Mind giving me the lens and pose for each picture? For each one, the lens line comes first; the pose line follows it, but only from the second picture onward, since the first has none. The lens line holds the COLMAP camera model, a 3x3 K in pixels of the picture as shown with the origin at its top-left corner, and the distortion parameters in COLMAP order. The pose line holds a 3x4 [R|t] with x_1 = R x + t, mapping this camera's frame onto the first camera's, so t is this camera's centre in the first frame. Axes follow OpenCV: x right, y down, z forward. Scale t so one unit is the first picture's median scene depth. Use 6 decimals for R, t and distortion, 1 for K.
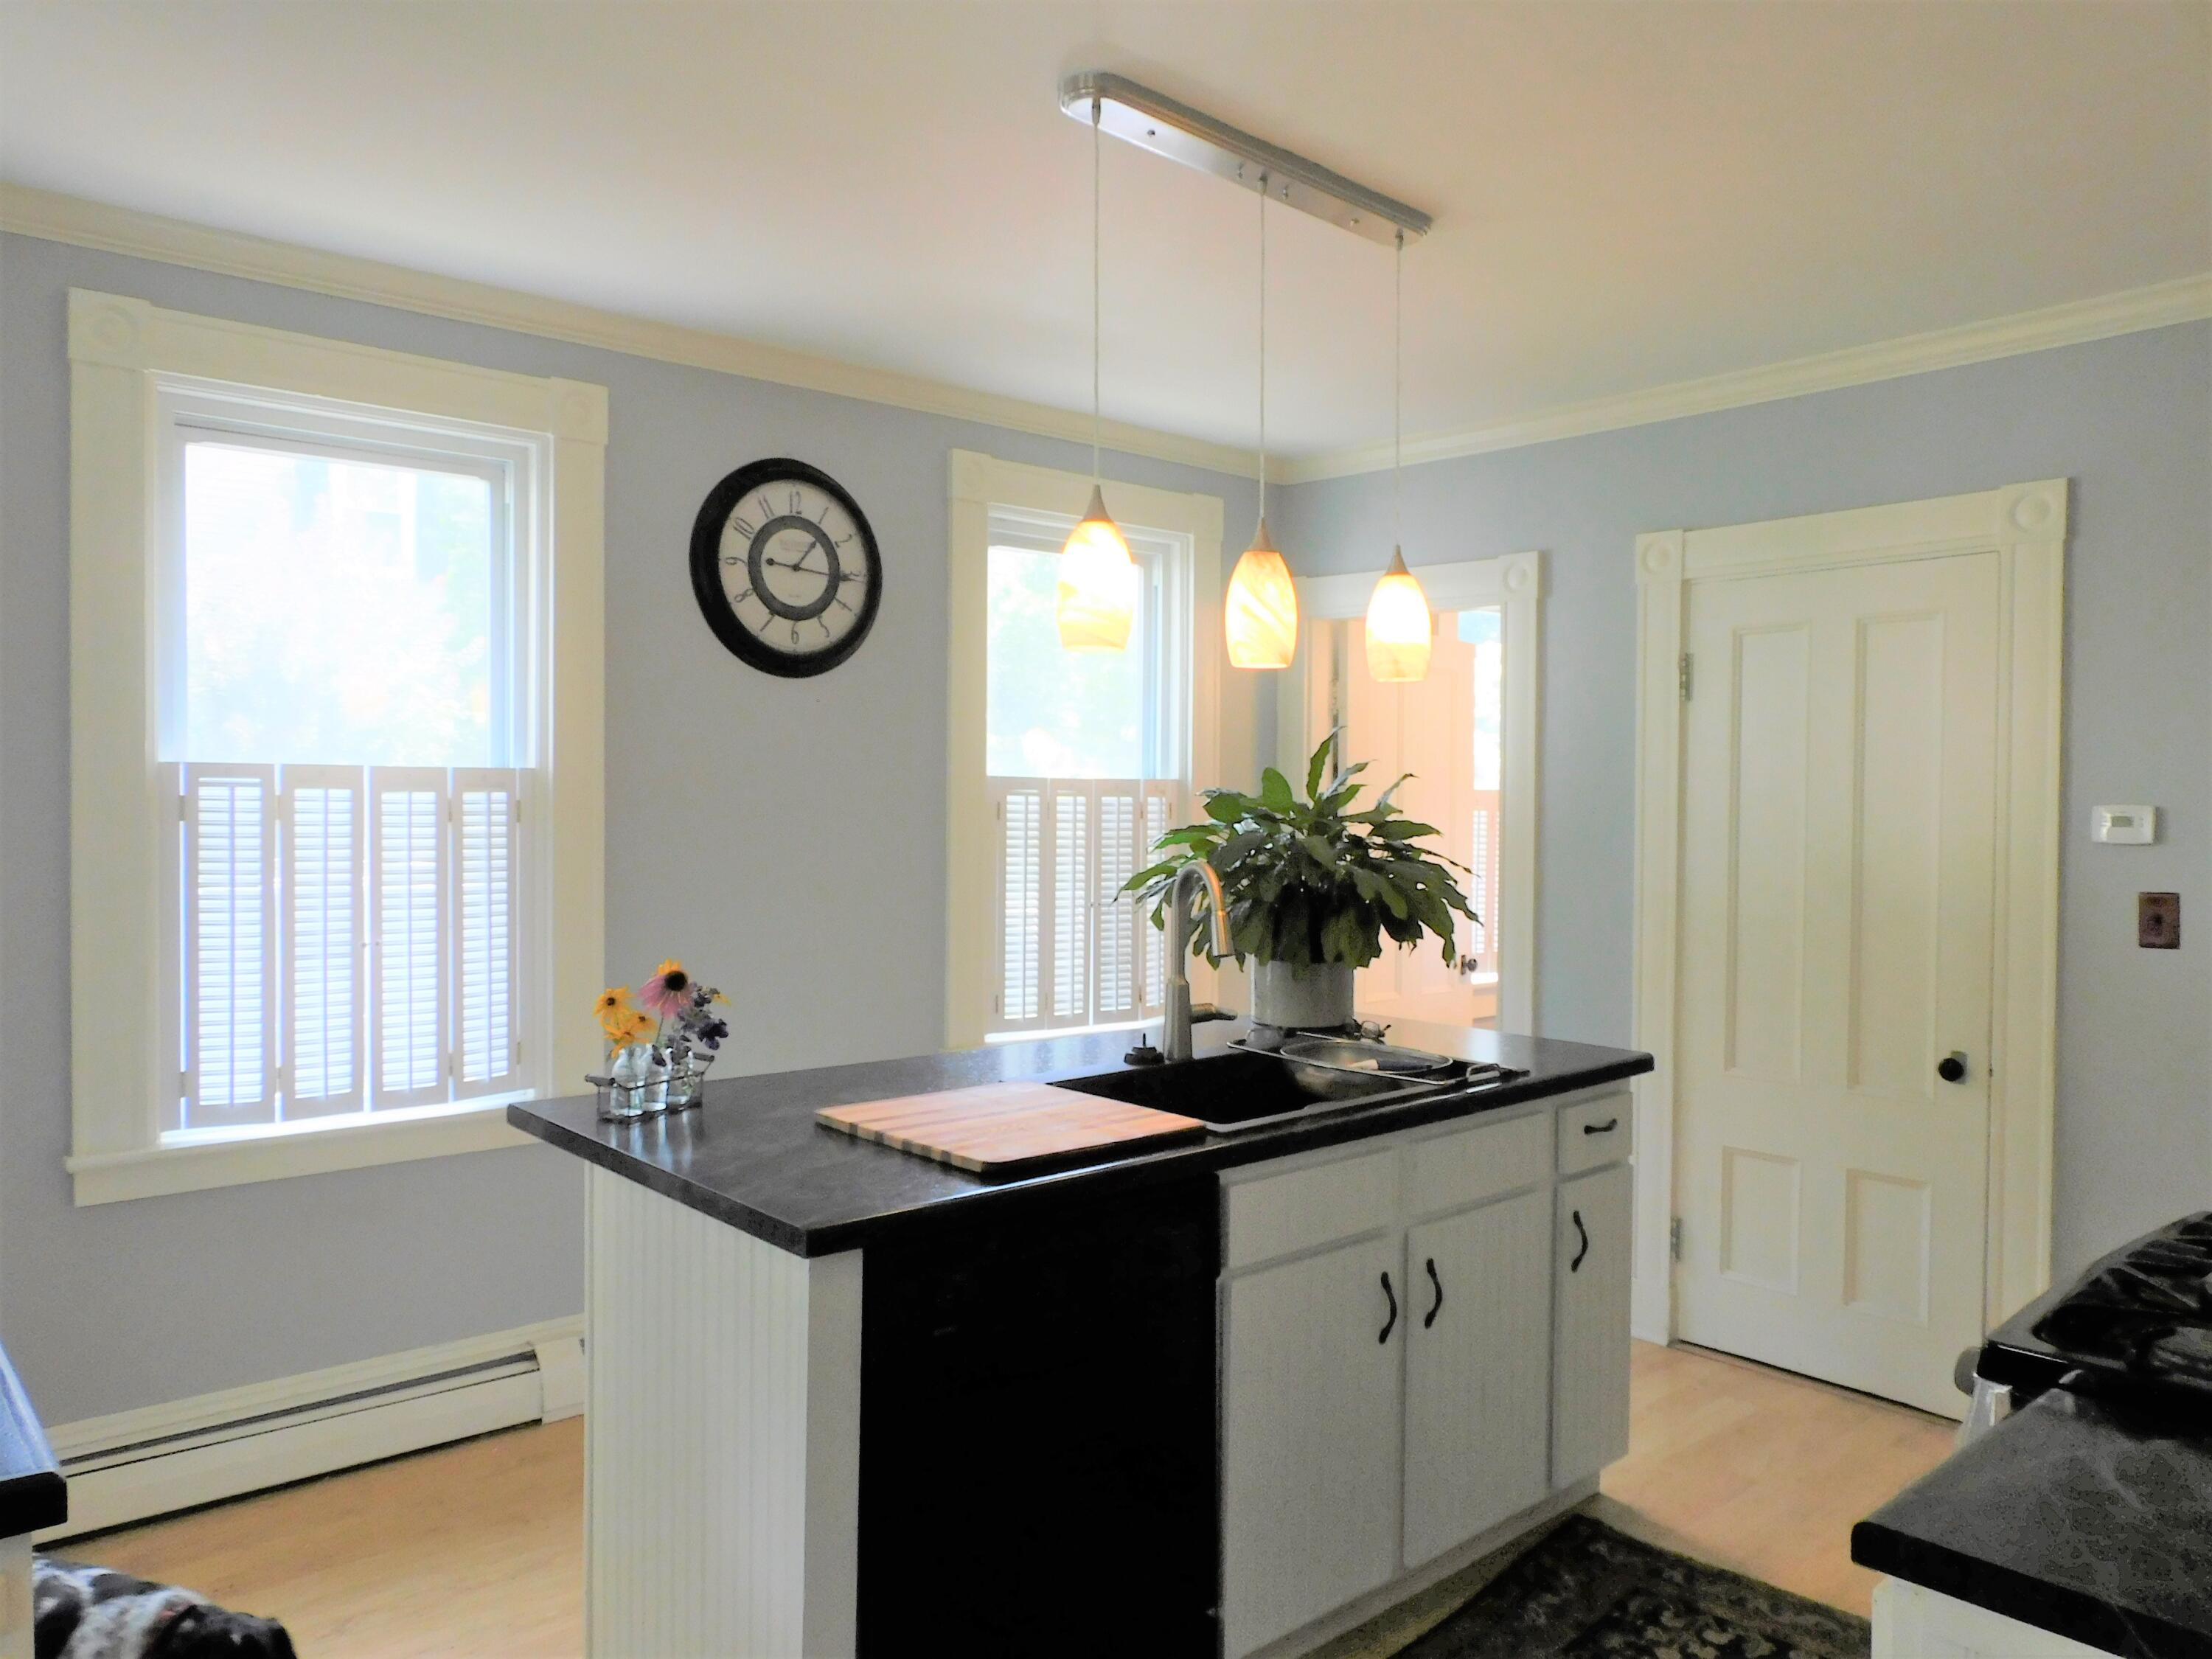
lens RADIAL K [[1569.4, 0, 1106.4], [0, 1569.4, 829.1], [0, 0, 1]] dist [-0.012985, 0.009821]
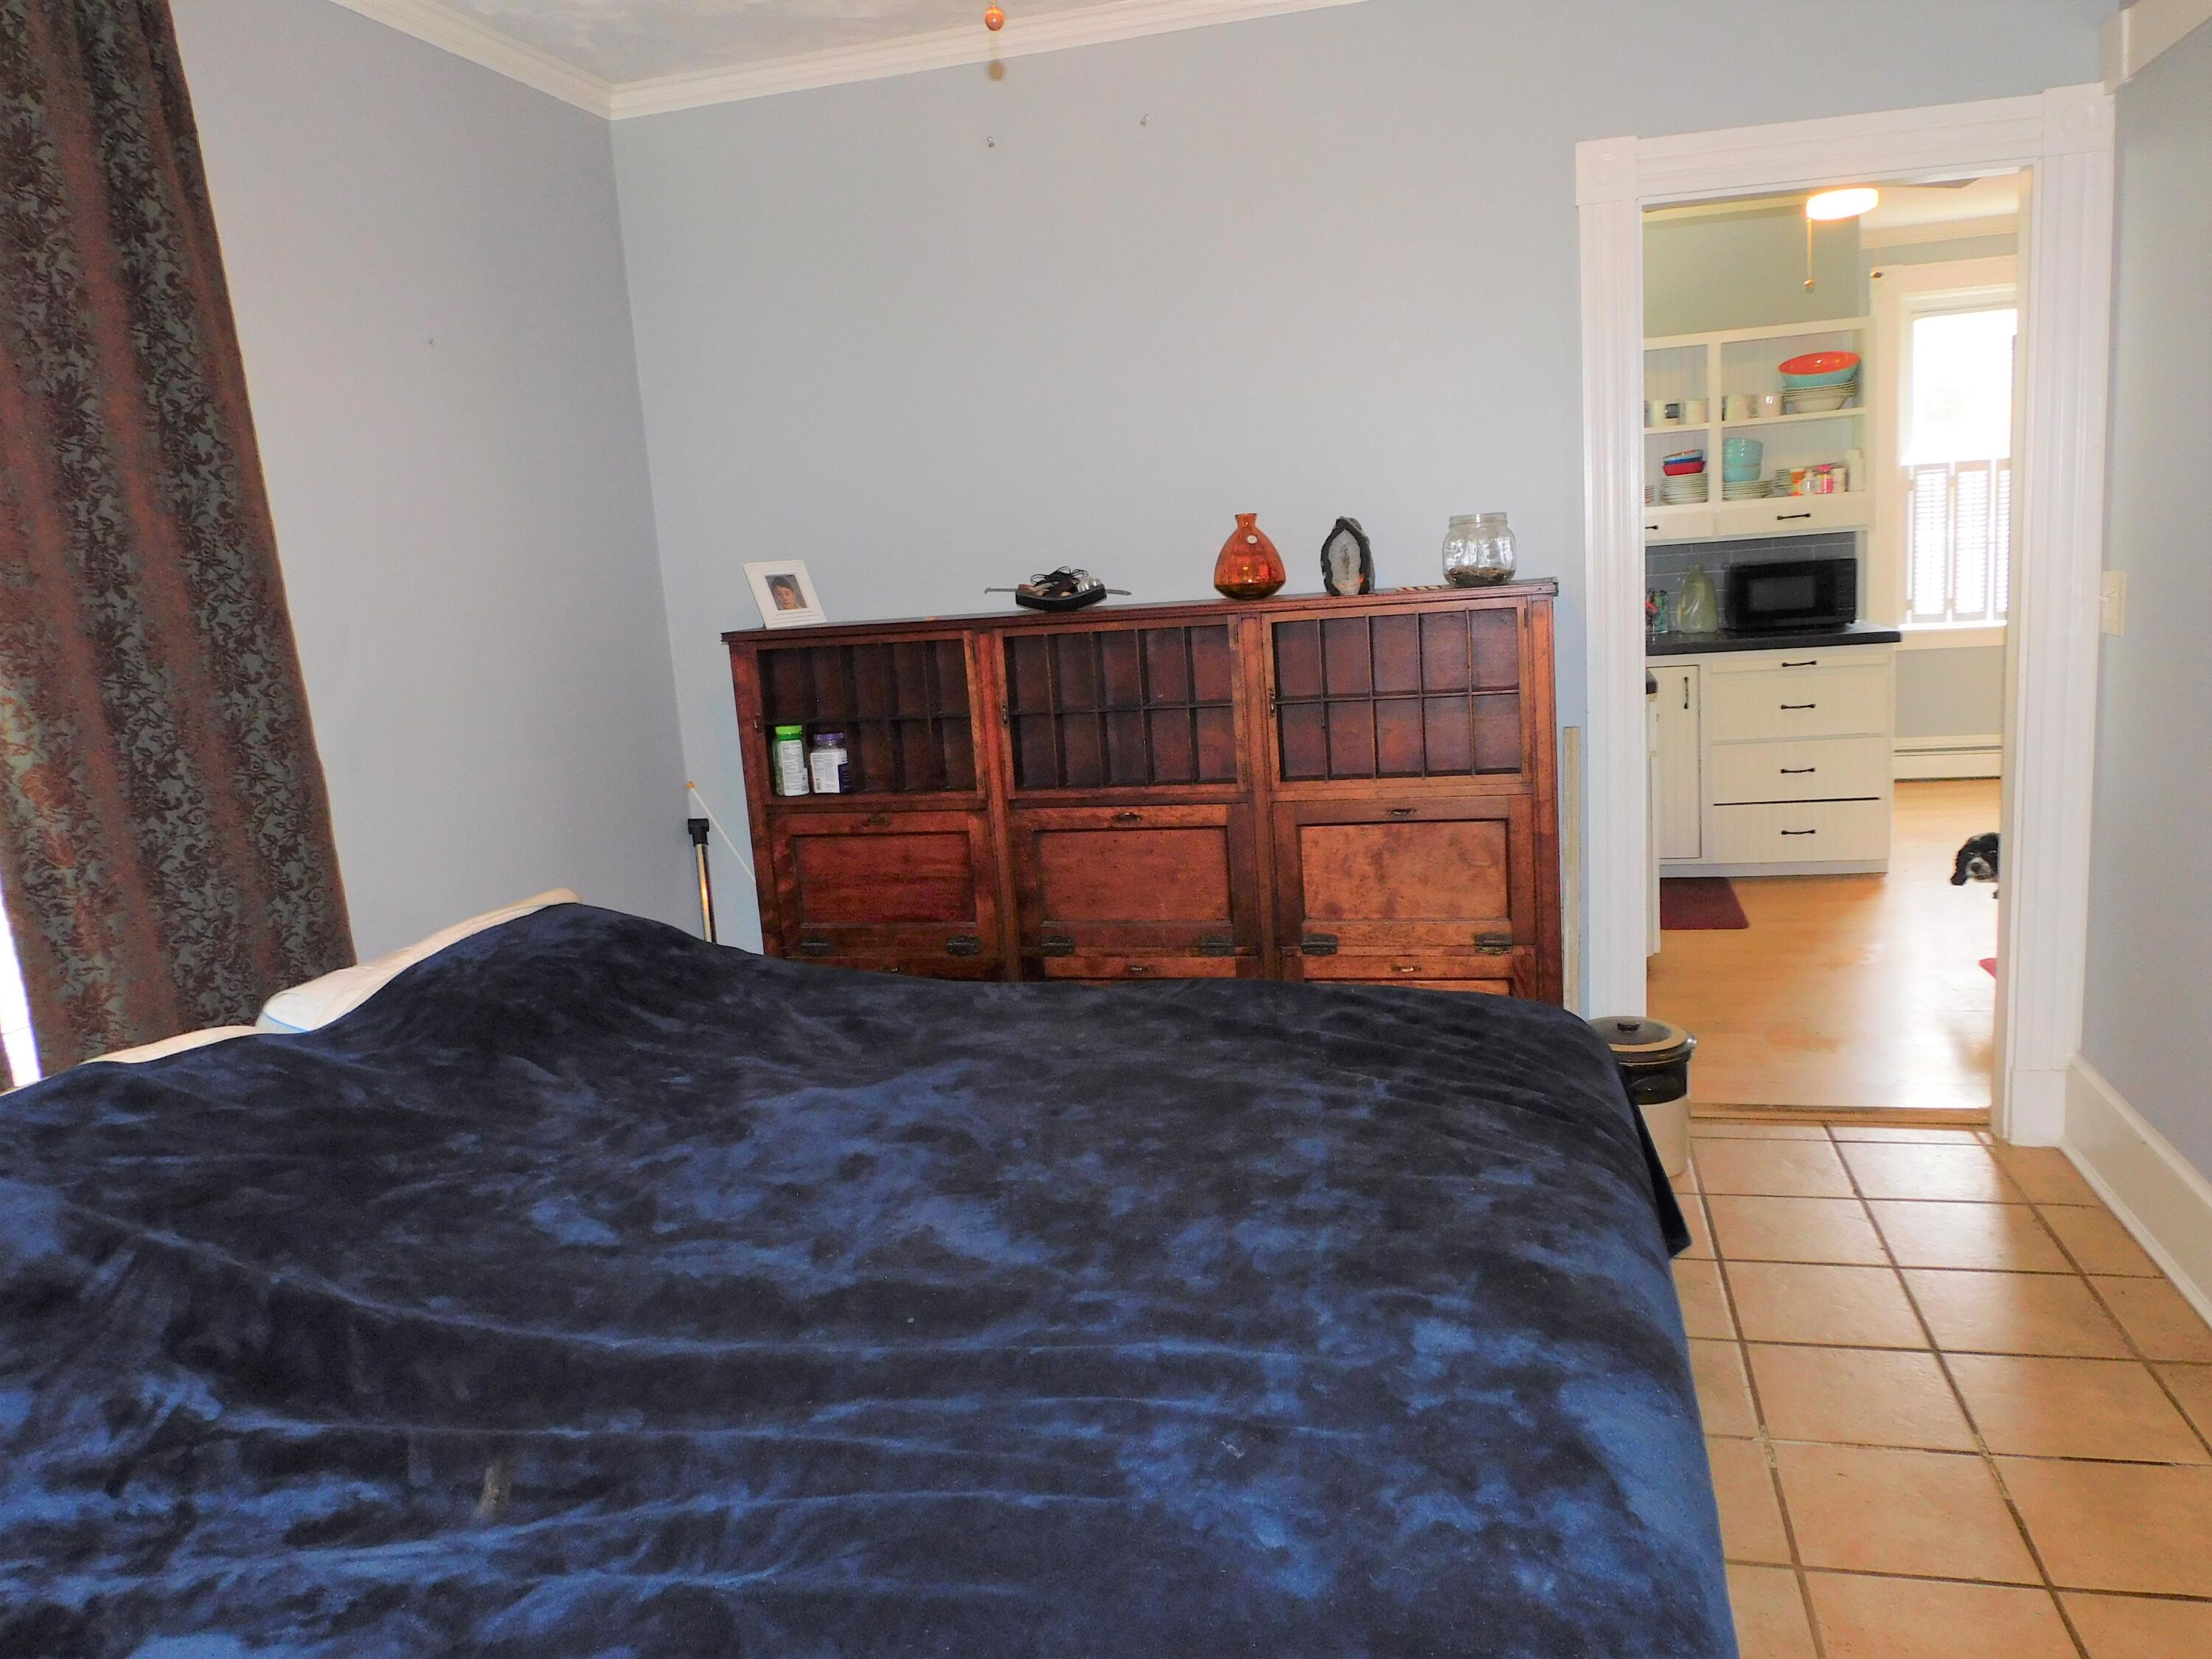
lens RADIAL K [[1569.4, 0, 1108.4], [0, 1569.4, 827.3], [0, 0, 1]] dist [-0.012985, 0.009821]
pose [[0.555867, 0.098403, -0.825426, 0.704328], [0.058004, 0.985957, 0.156603, 0.053383], [0.829245, -0.134928, 0.542354, -1.299012]]
